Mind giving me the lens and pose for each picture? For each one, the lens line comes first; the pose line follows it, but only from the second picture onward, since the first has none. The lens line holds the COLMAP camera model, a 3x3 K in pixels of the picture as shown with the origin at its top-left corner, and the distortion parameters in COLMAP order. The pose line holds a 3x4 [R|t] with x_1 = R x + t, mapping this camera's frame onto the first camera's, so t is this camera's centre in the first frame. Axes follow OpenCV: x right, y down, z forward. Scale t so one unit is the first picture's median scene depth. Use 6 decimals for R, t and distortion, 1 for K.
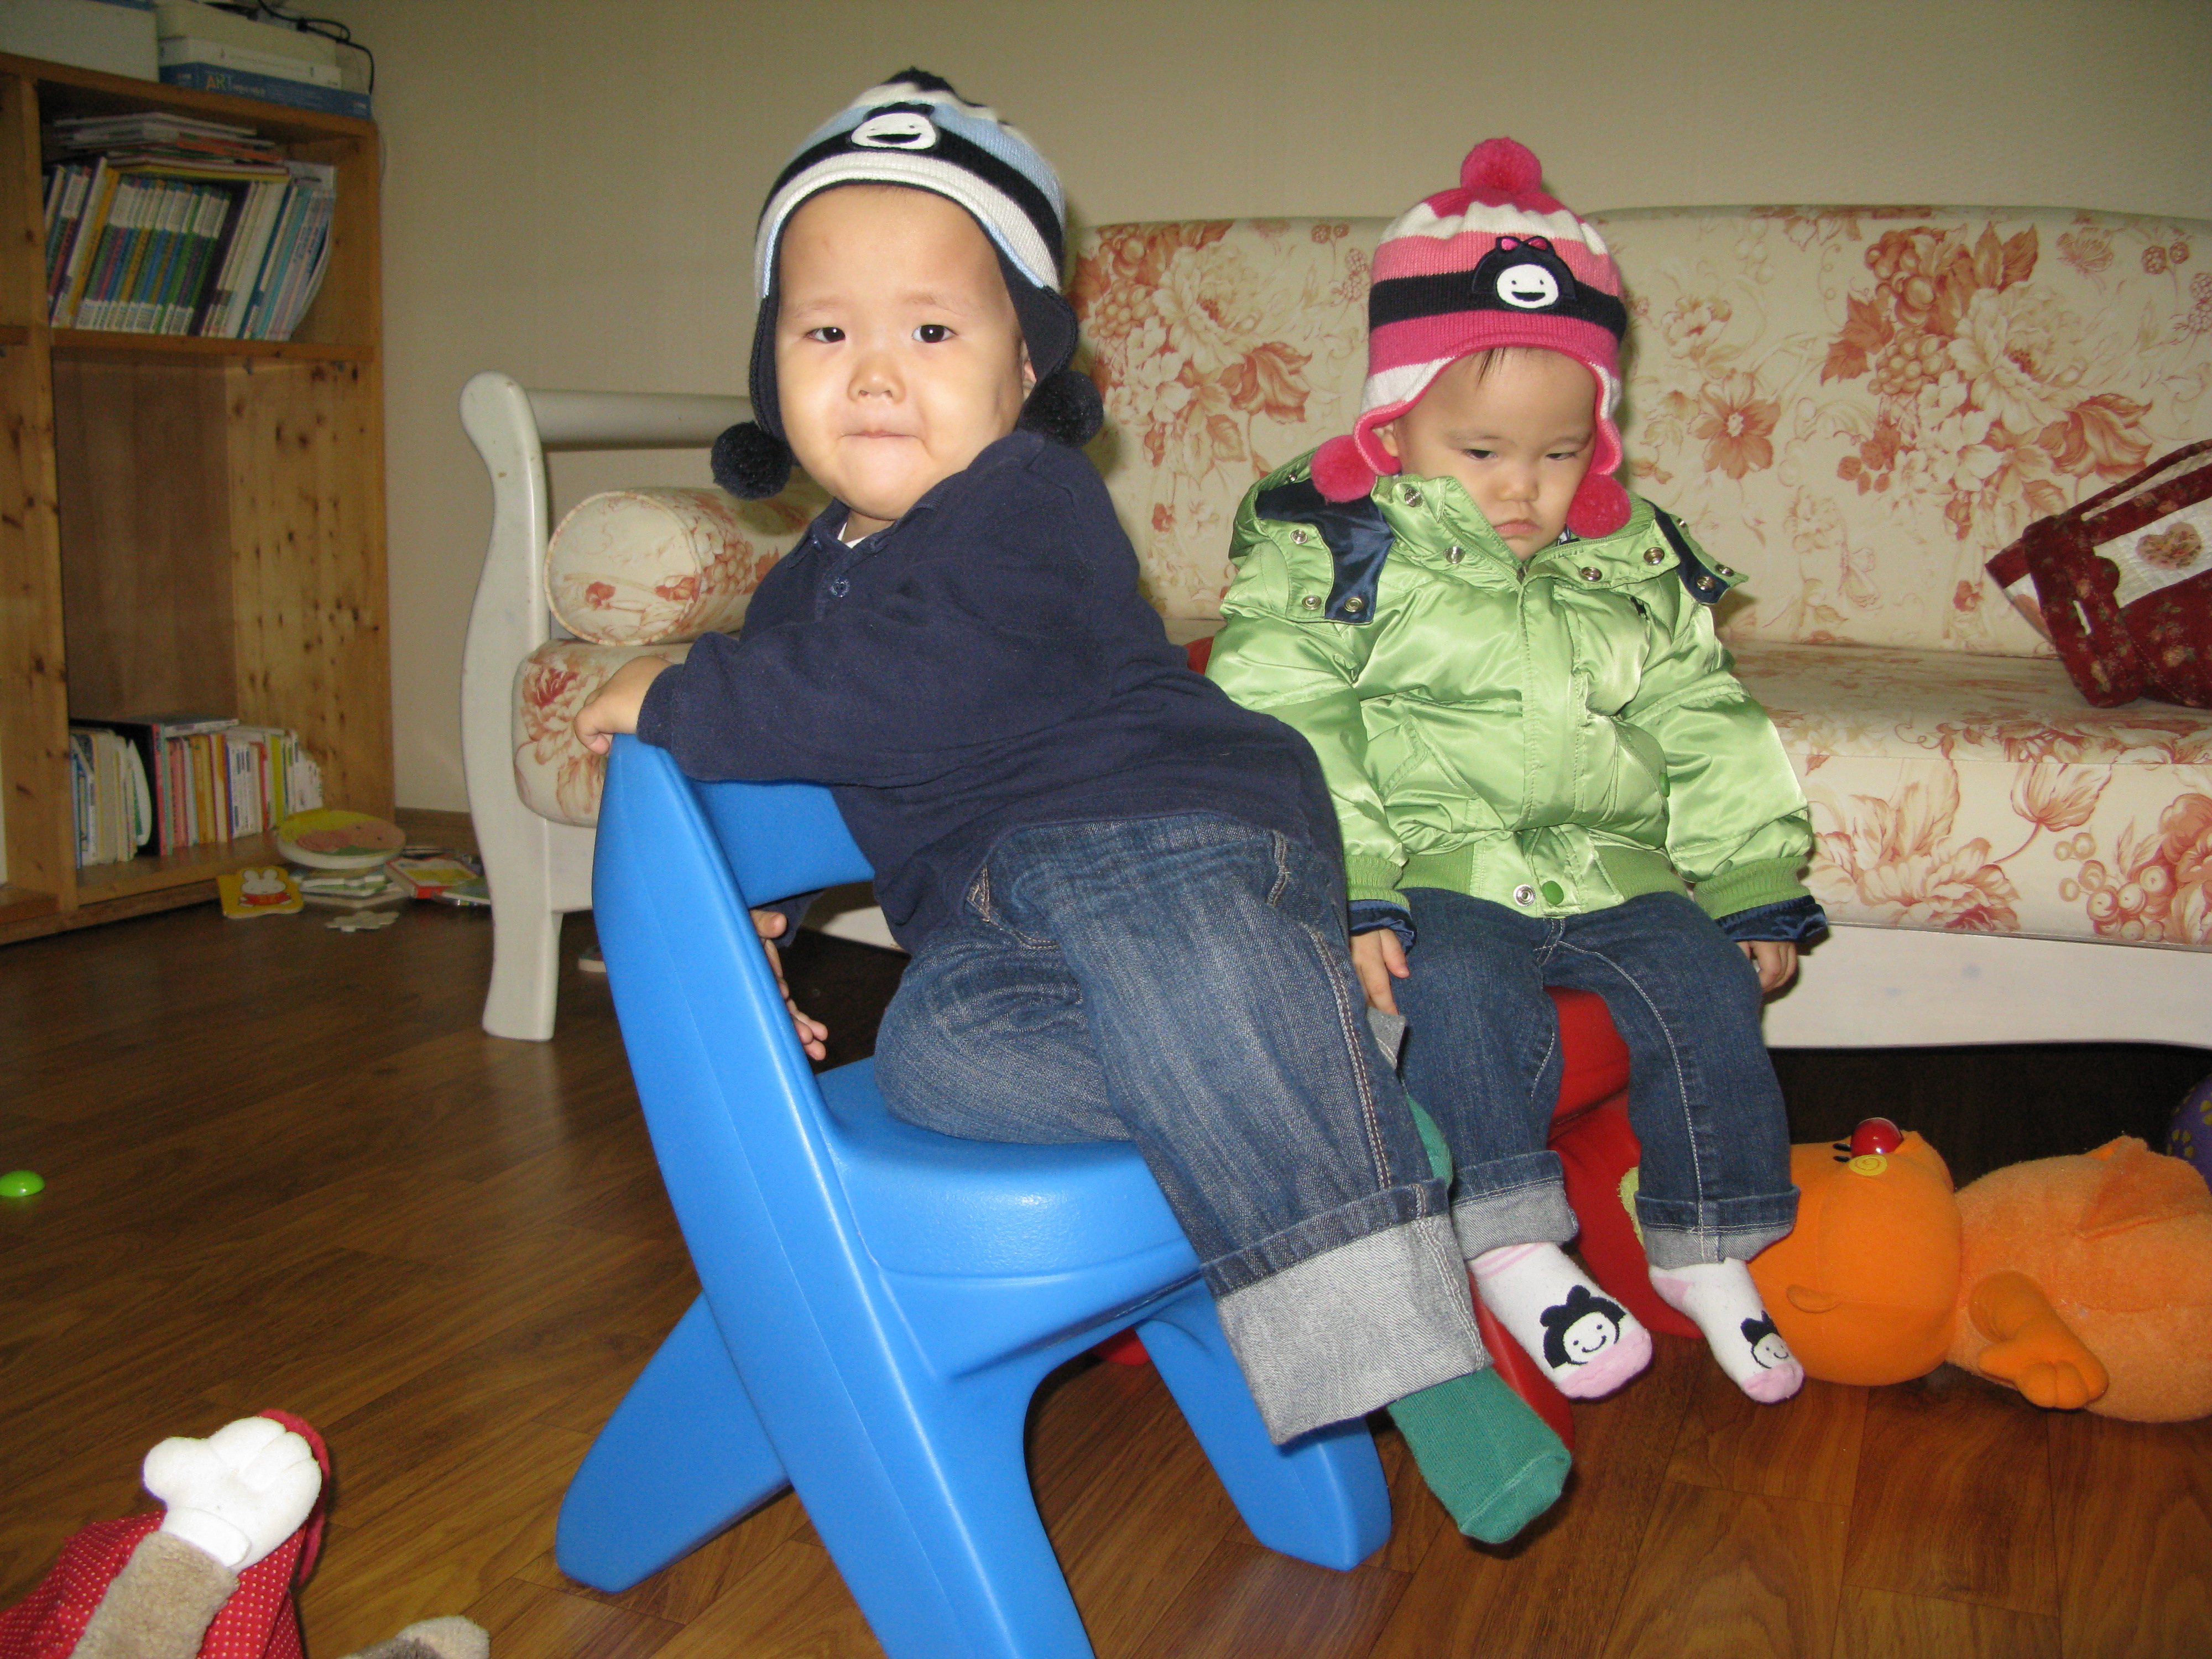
lens RADIAL K [[2251.1, 0, 1107.6], [0, 2251.1, 827.7], [0, 0, 1]] dist [-0.118709, 0.000000]
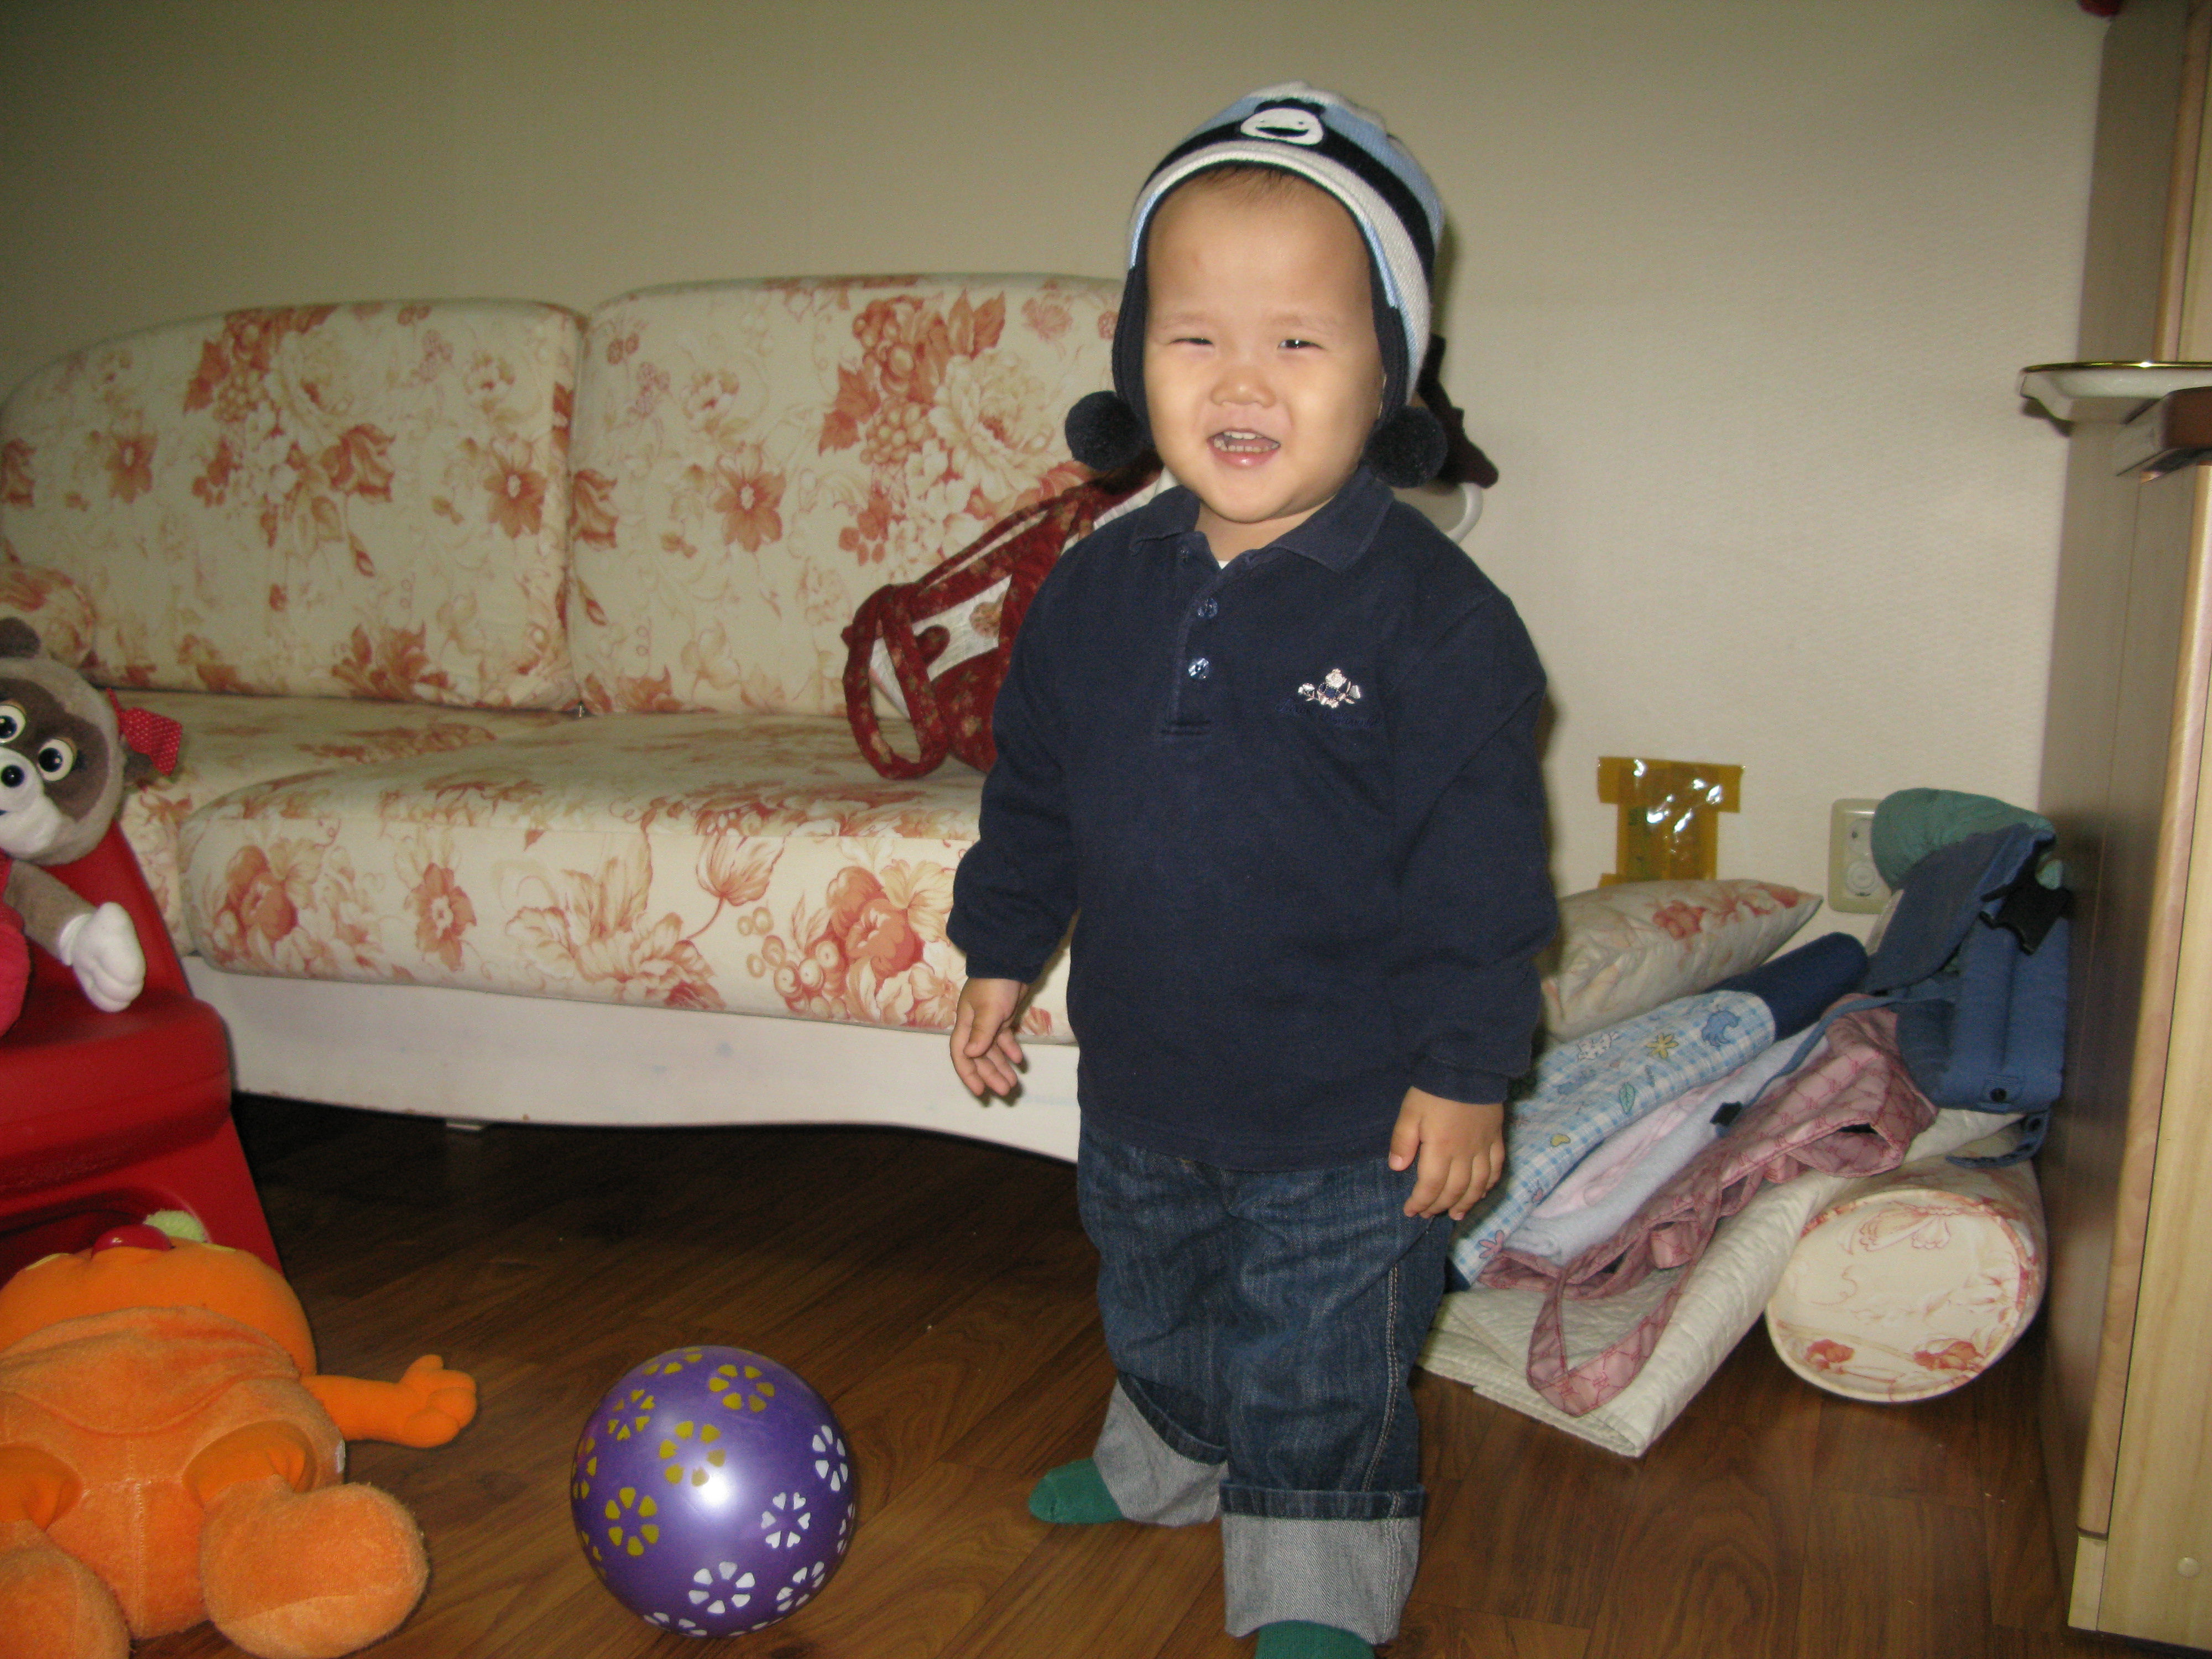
lens RADIAL K [[2251.1, 0, 1090.2], [0, 2251.1, 825.2], [0, 0, 1]] dist [-0.118709, 0.000000]
pose [[0.999858, -0.002280, 0.016703, 0.432500], [0.002851, 0.999410, -0.034242, 0.000250], [-0.016616, 0.034285, 0.999274, -0.001322]]
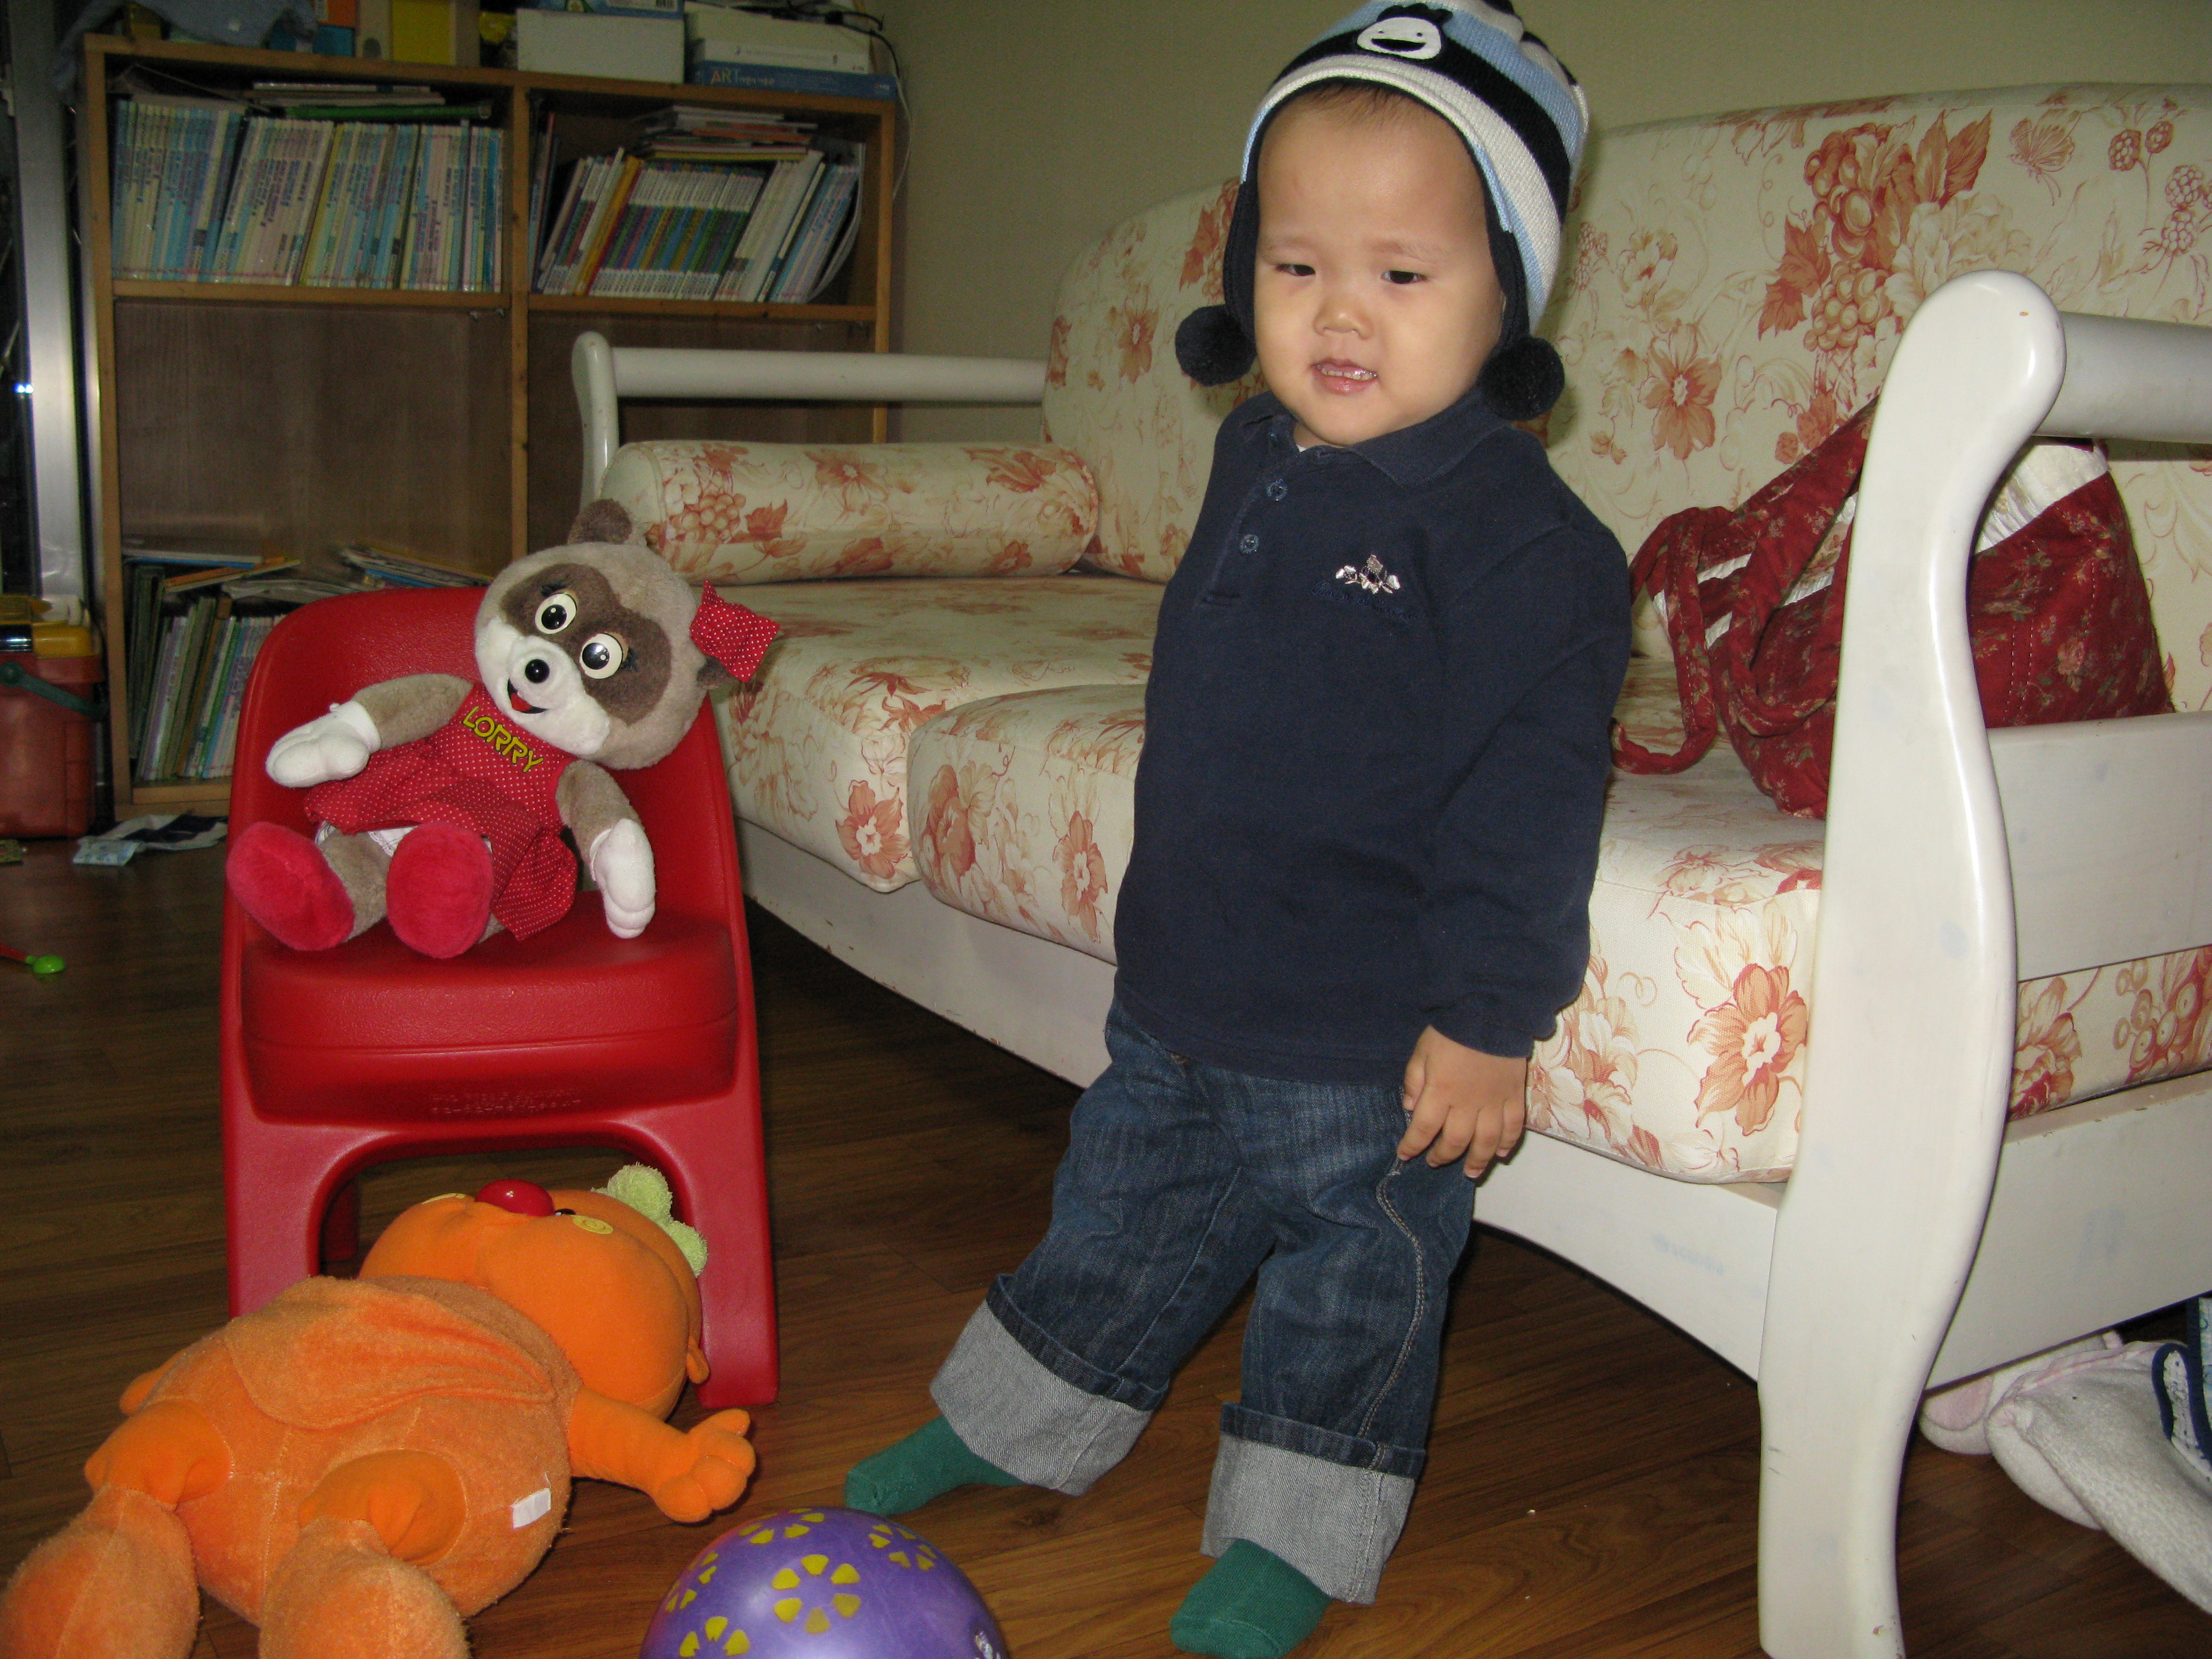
lens RADIAL K [[2251.1, 0, 1087.8], [0, 2251.1, 812.0], [0, 0, 1]] dist [-0.118709, 0.000000]
pose [[0.803565, 0.118663, -0.583269, 0.610545], [-0.116358, 0.992337, 0.041580, -0.042780], [0.583733, 0.034456, 0.811214, 0.250514]]
